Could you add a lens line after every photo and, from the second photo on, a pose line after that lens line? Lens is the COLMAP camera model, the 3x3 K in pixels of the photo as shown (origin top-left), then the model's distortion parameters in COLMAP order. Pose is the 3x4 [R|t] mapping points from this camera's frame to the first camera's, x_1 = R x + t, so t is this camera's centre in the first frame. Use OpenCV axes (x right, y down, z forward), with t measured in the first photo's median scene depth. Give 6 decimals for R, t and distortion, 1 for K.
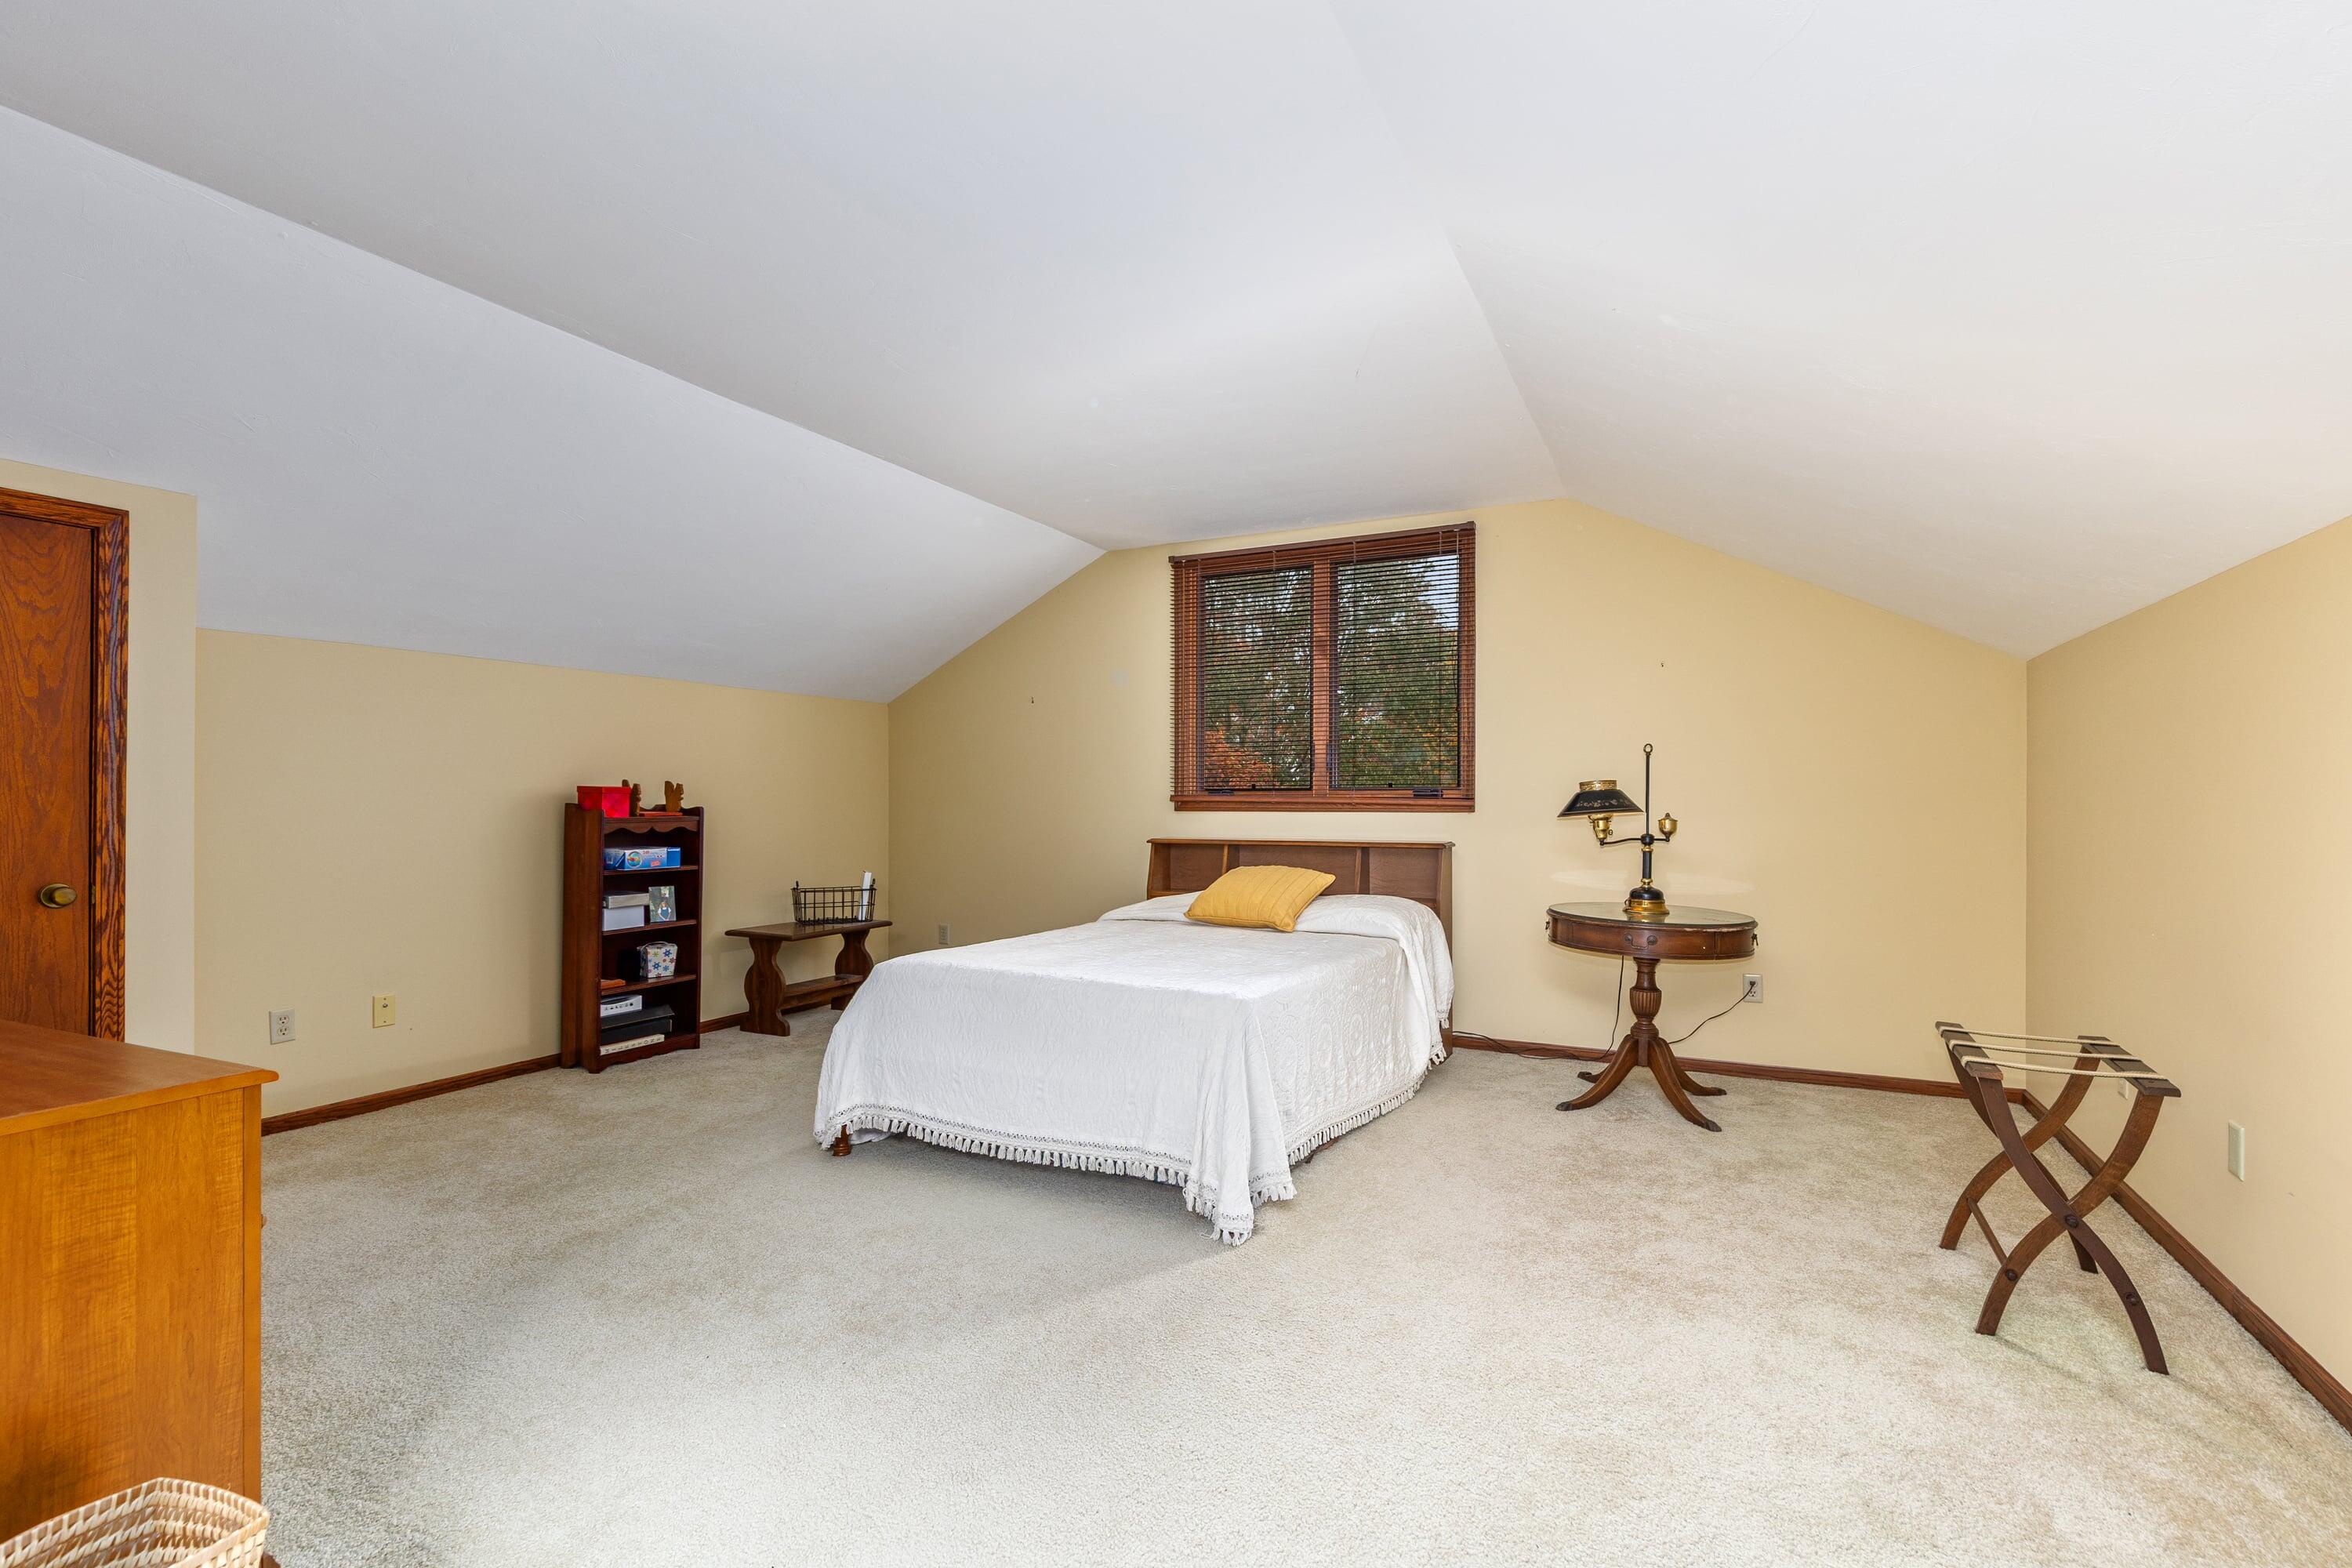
lens RADIAL K [[1067.7, 0, 1188.5], [0, 1067.7, 807.0], [0, 0, 1]] dist [-0.003028, 0.000107]
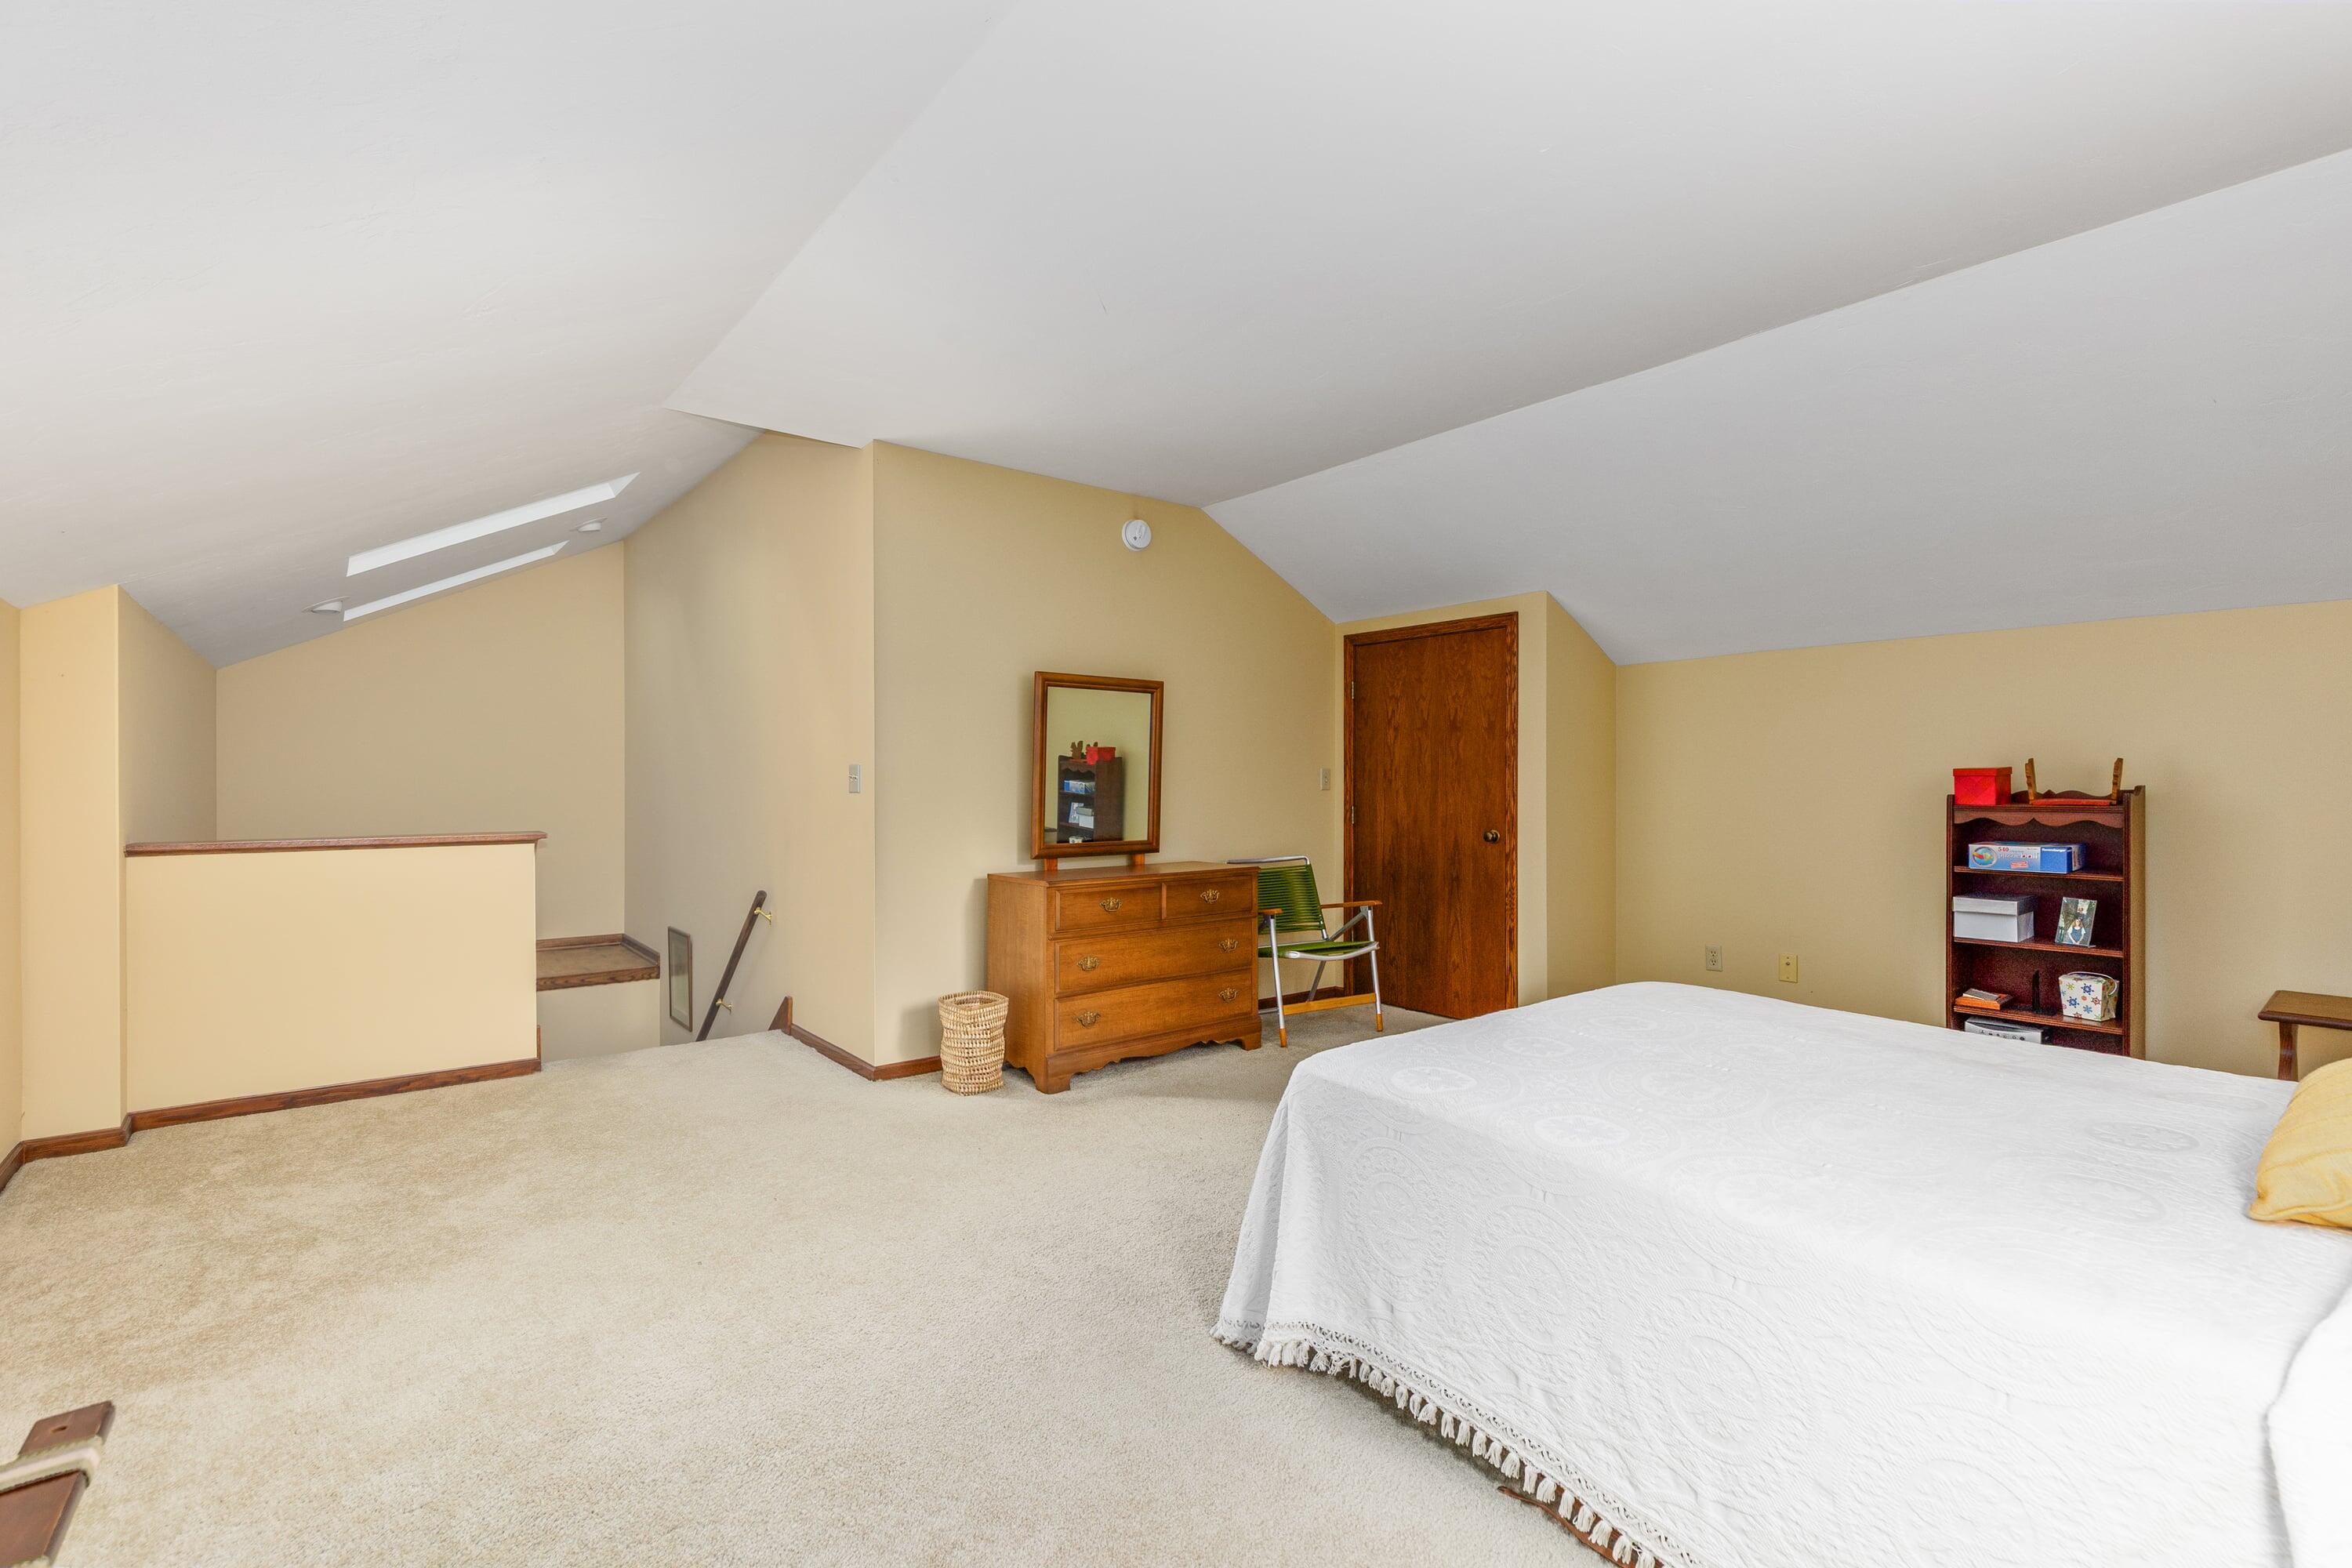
lens RADIAL K [[1067.7, 0, 1188.5], [0, 1067.7, 807.0], [0, 0, 1]] dist [-0.003028, 0.000107]
pose [[-0.419977, 0.022208, -0.907263, 0.475522], [-0.005281, 0.999624, 0.026914, -0.007524], [0.907519, 0.016095, -0.419702, 0.783522]]
